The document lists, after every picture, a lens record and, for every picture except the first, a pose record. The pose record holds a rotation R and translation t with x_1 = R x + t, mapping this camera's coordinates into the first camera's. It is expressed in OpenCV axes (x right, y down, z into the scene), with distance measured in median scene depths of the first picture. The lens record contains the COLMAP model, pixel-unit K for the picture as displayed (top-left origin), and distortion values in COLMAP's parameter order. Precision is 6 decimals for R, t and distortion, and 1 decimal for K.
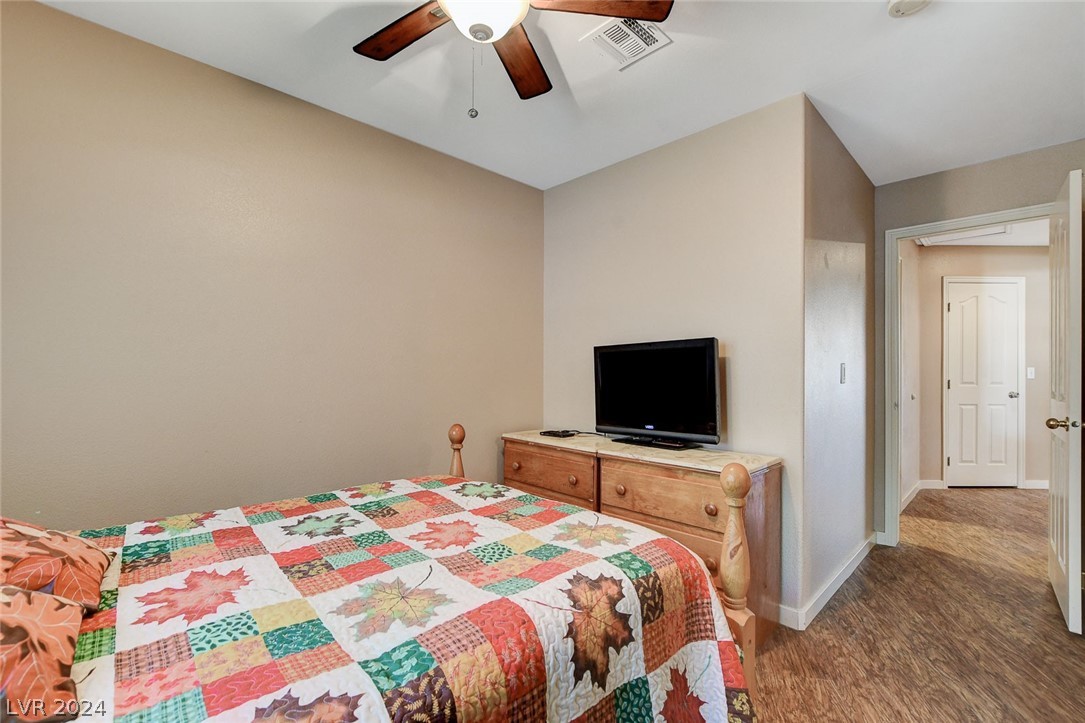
lens RADIAL K [[474.0, 0, 542.9], [0, 474.0, 369.9], [0, 0, 1]] dist [-0.014078, 0.000373]
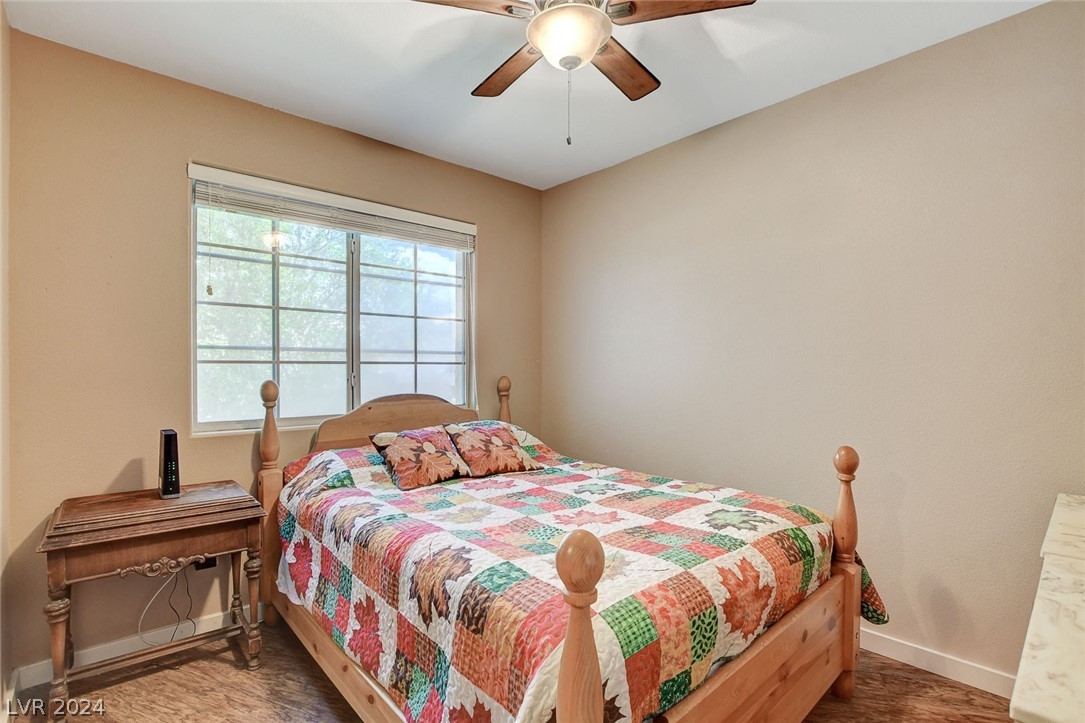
lens RADIAL K [[511.4, 0, 543.8], [0, 511.4, 366.2], [0, 0, 1]] dist [-0.016953, 0.000073]
pose [[-0.052078, -0.010477, -0.998588, 0.899773], [0.008024, 0.999908, -0.010910, -0.001666], [0.998611, -0.008581, -0.051989, 0.849113]]
